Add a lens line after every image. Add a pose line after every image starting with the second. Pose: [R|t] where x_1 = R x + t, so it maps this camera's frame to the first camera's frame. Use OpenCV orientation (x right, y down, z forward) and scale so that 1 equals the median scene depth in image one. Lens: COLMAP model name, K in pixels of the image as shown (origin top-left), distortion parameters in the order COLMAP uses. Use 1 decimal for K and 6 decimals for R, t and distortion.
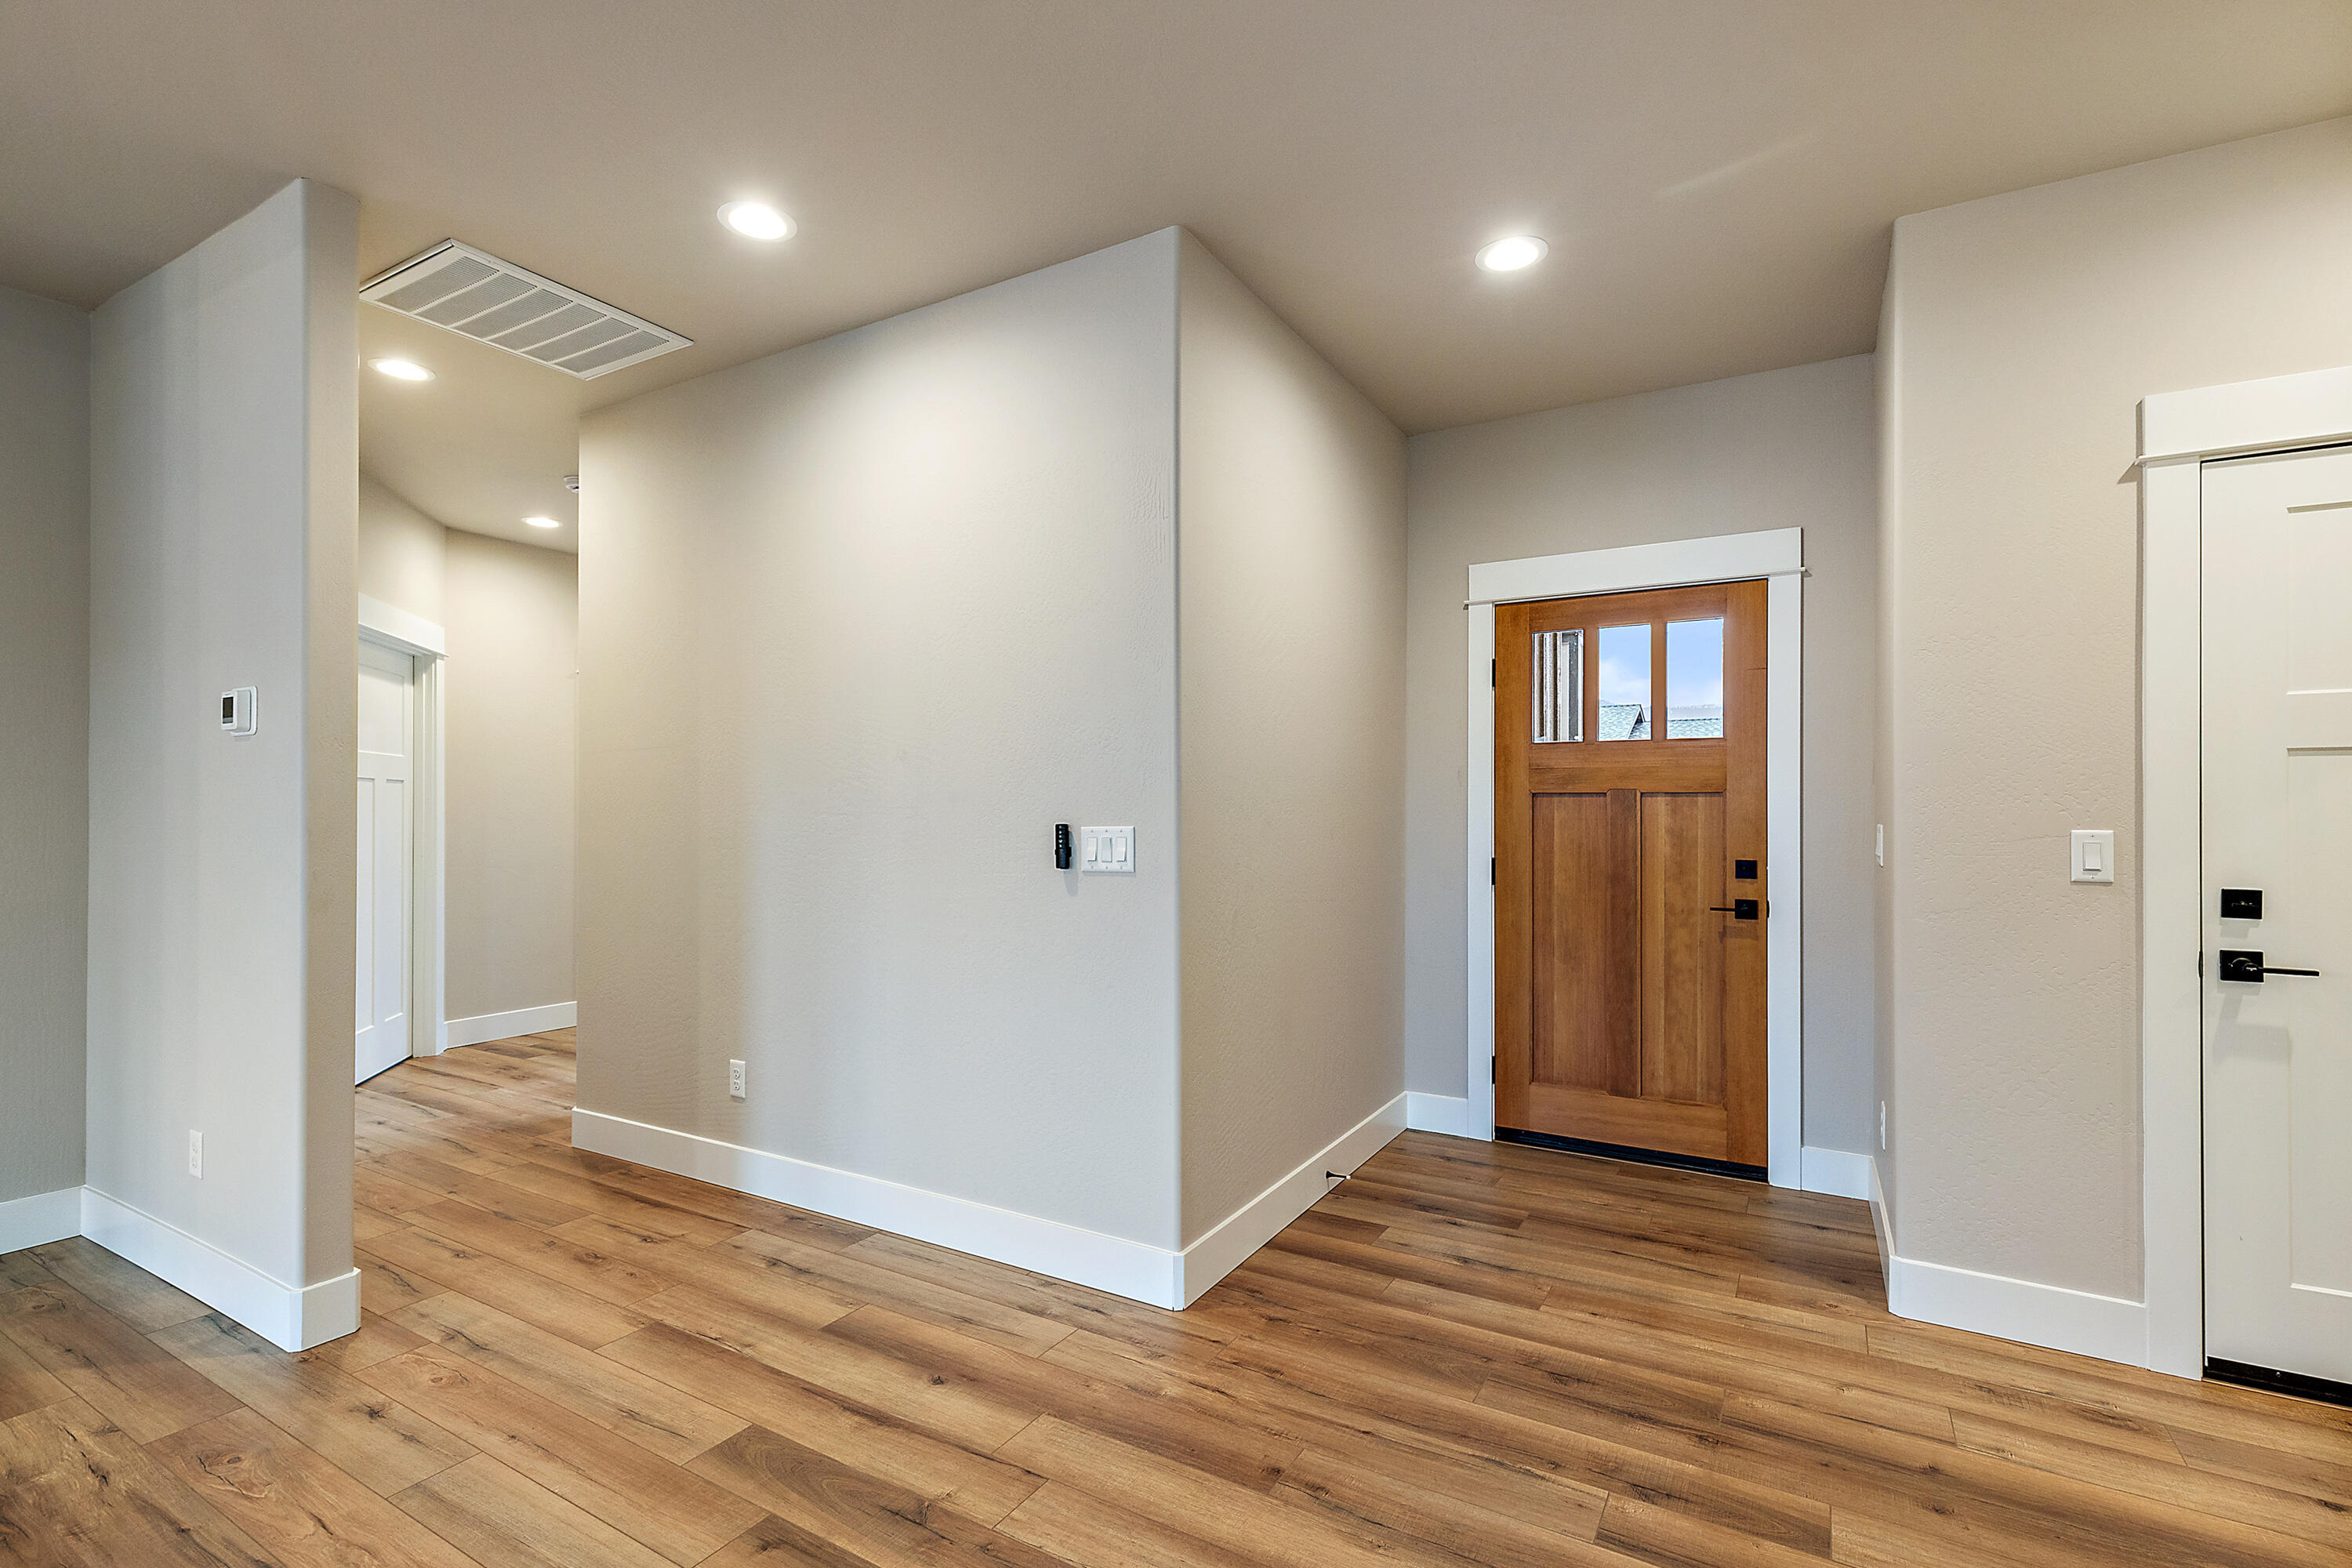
lens RADIAL K [[1059.1, 0, 1175.9], [0, 1059.1, 796.5], [0, 0, 1]] dist [0.008576, -0.000764]
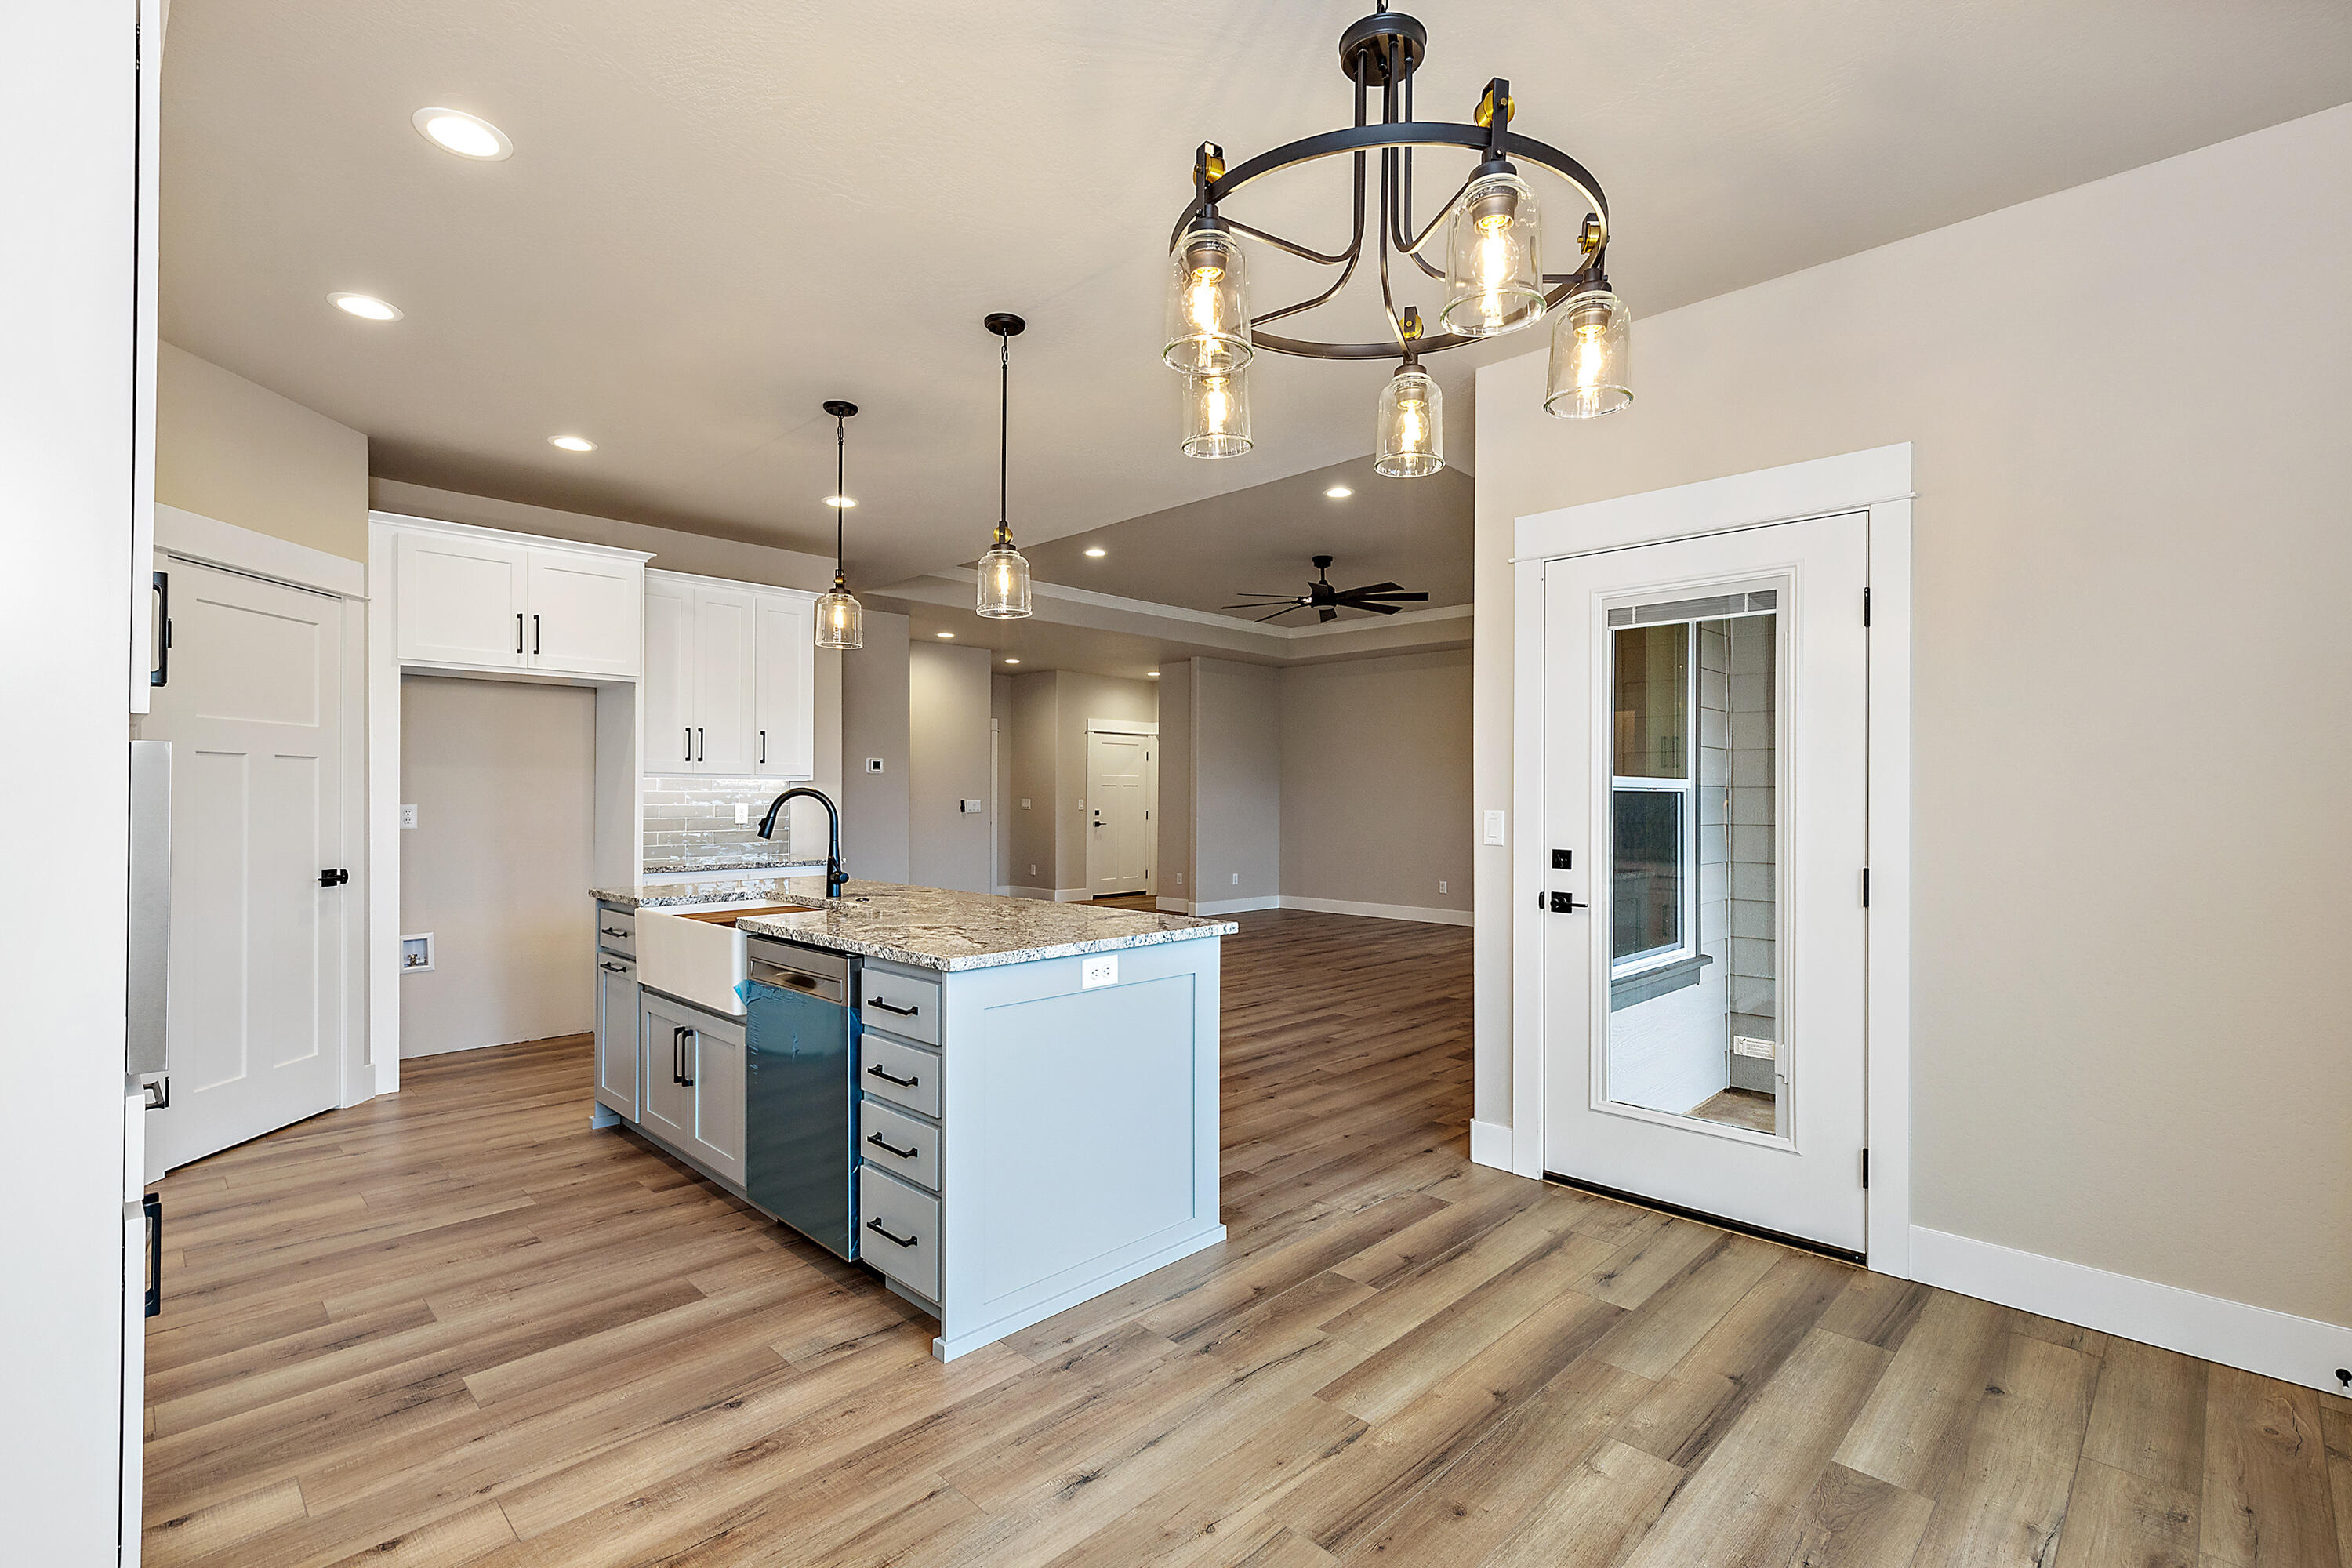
lens RADIAL K [[1065.1, 0, 1176.6], [0, 1065.1, 788.5], [0, 0, 1]] dist [0.010048, -0.000342]
pose [[0.242271, 0.006420, 0.970187, -2.691330], [-0.014069, 0.999896, -0.003104, -0.009789], [-0.970107, -0.012898, 0.242336, -0.469331]]
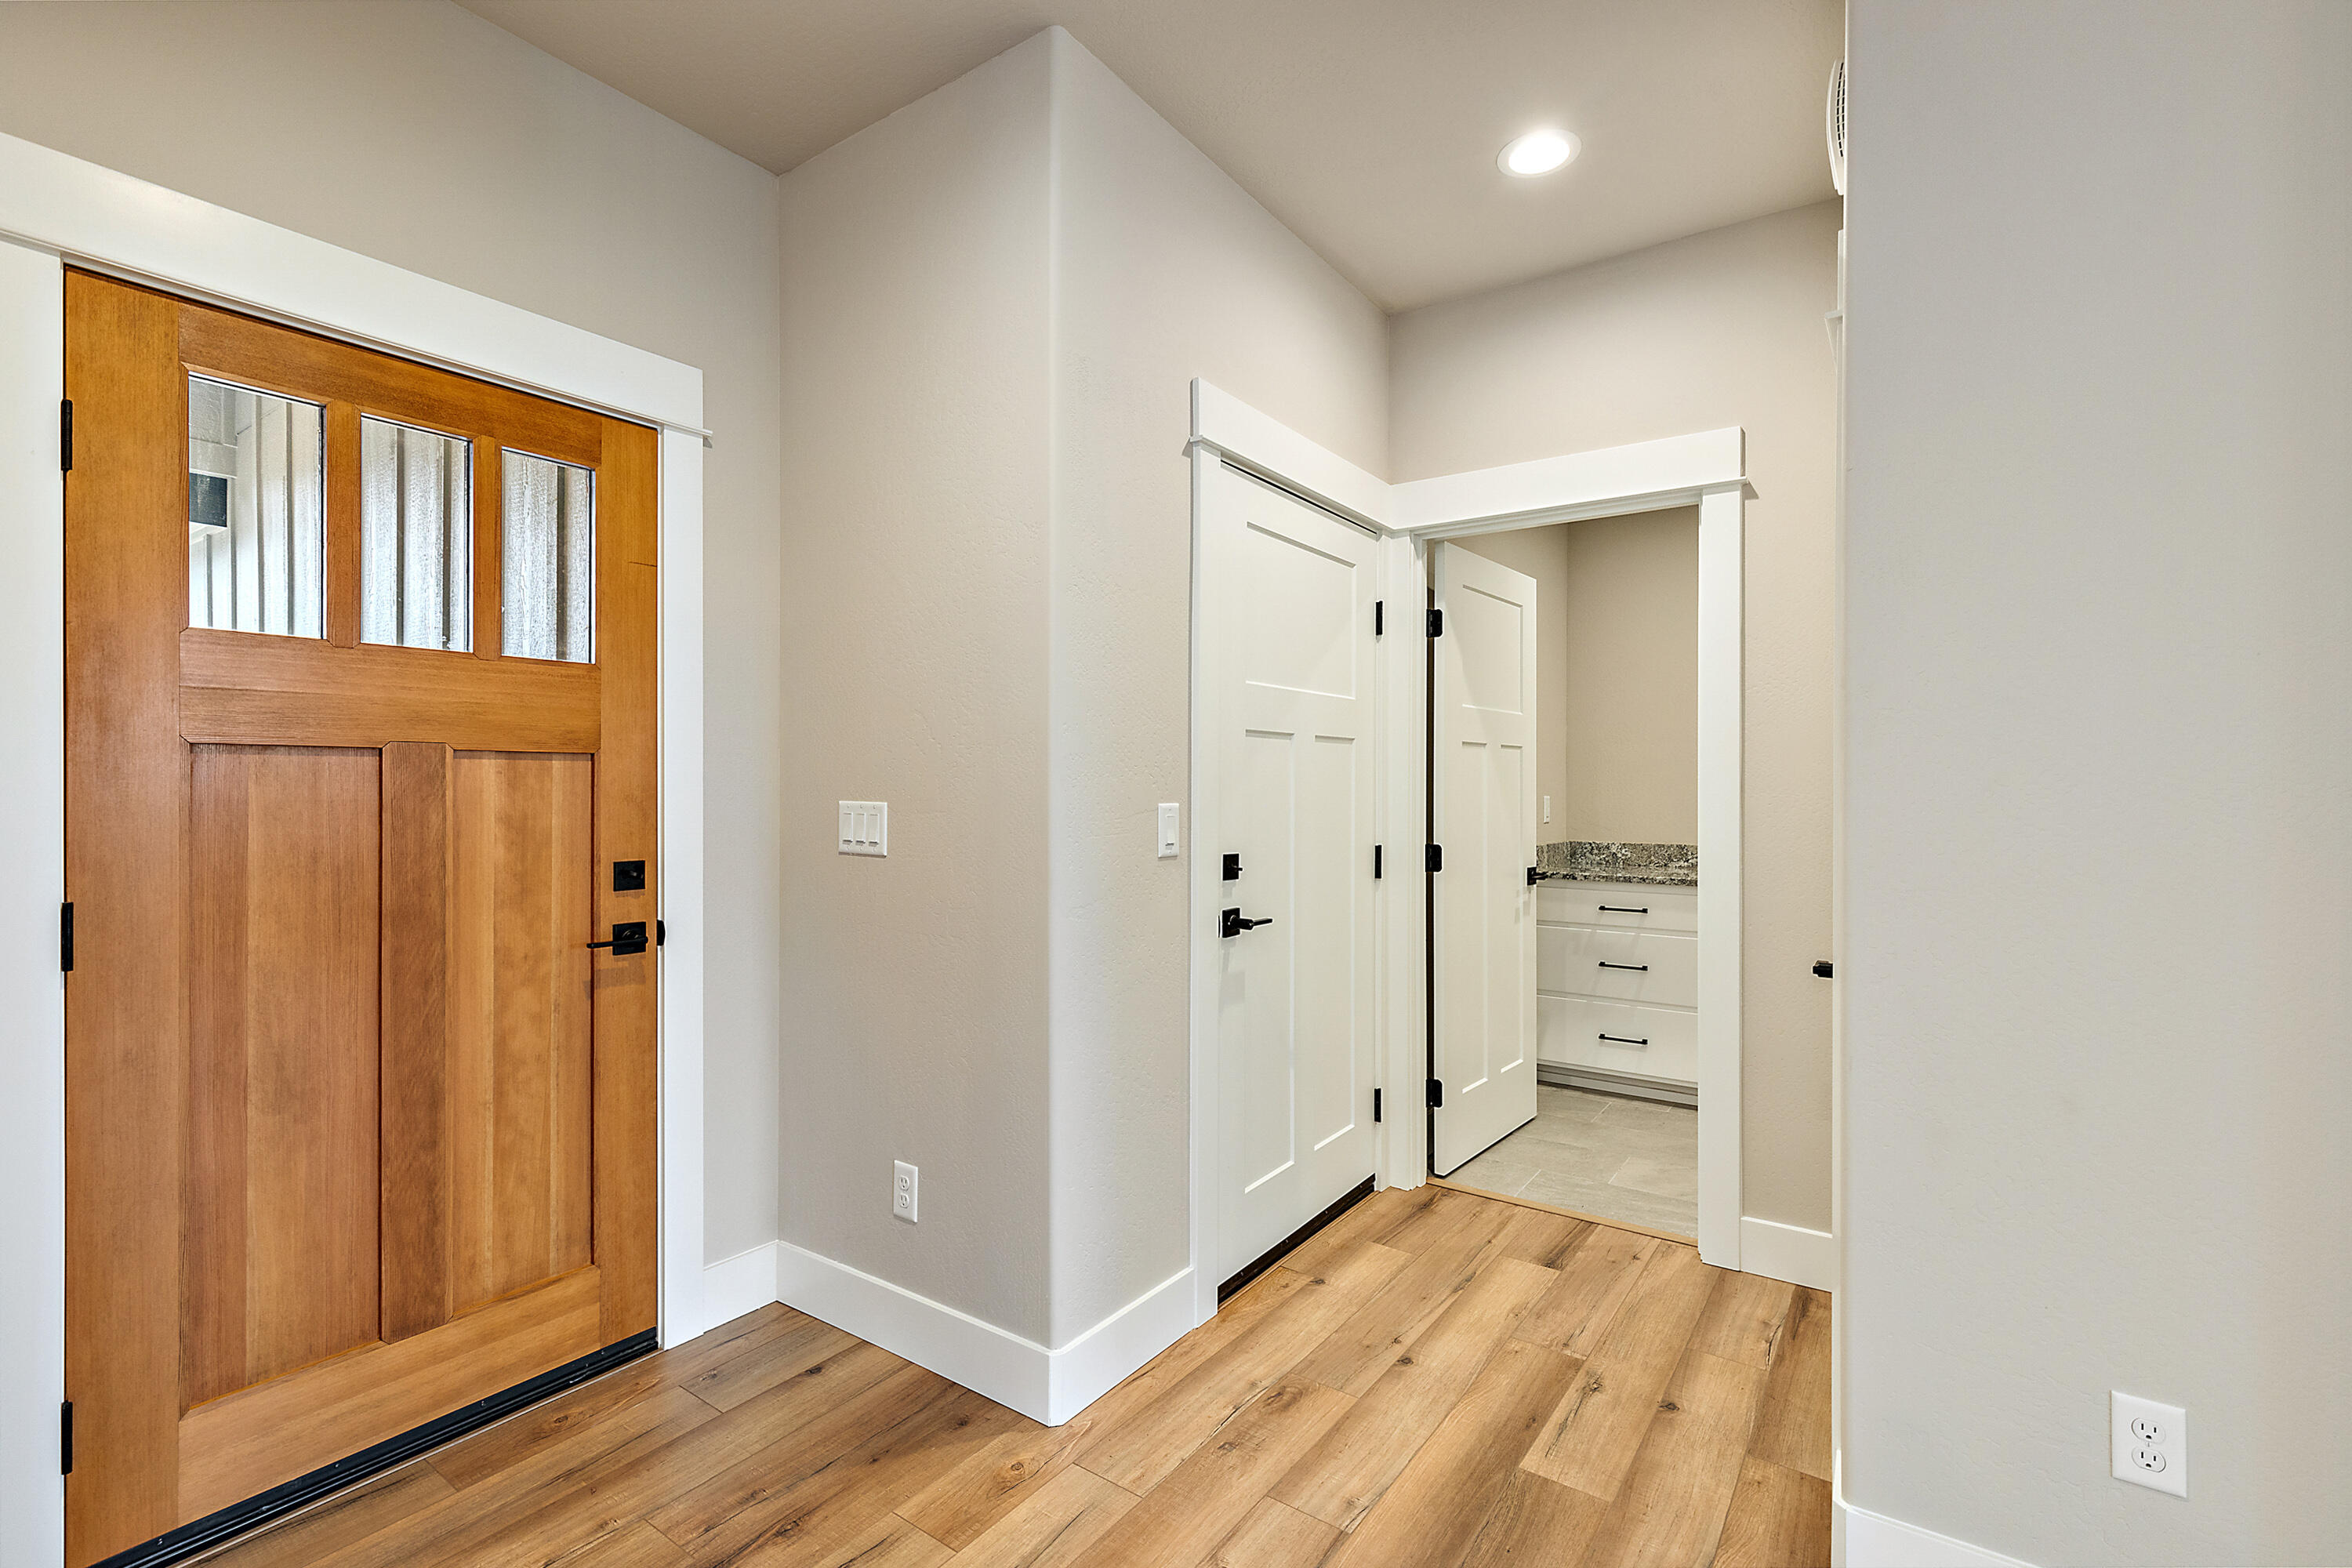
lens RADIAL K [[1065.1, 0, 1176.6], [0, 1065.1, 788.5], [0, 0, 1]] dist [0.010048, -0.000342]
pose [[0.087071, -0.005289, 0.996188, -0.070373], [-0.013215, 0.999892, 0.006464, 0.007640], [-0.996114, -0.013727, 0.086992, 0.602223]]
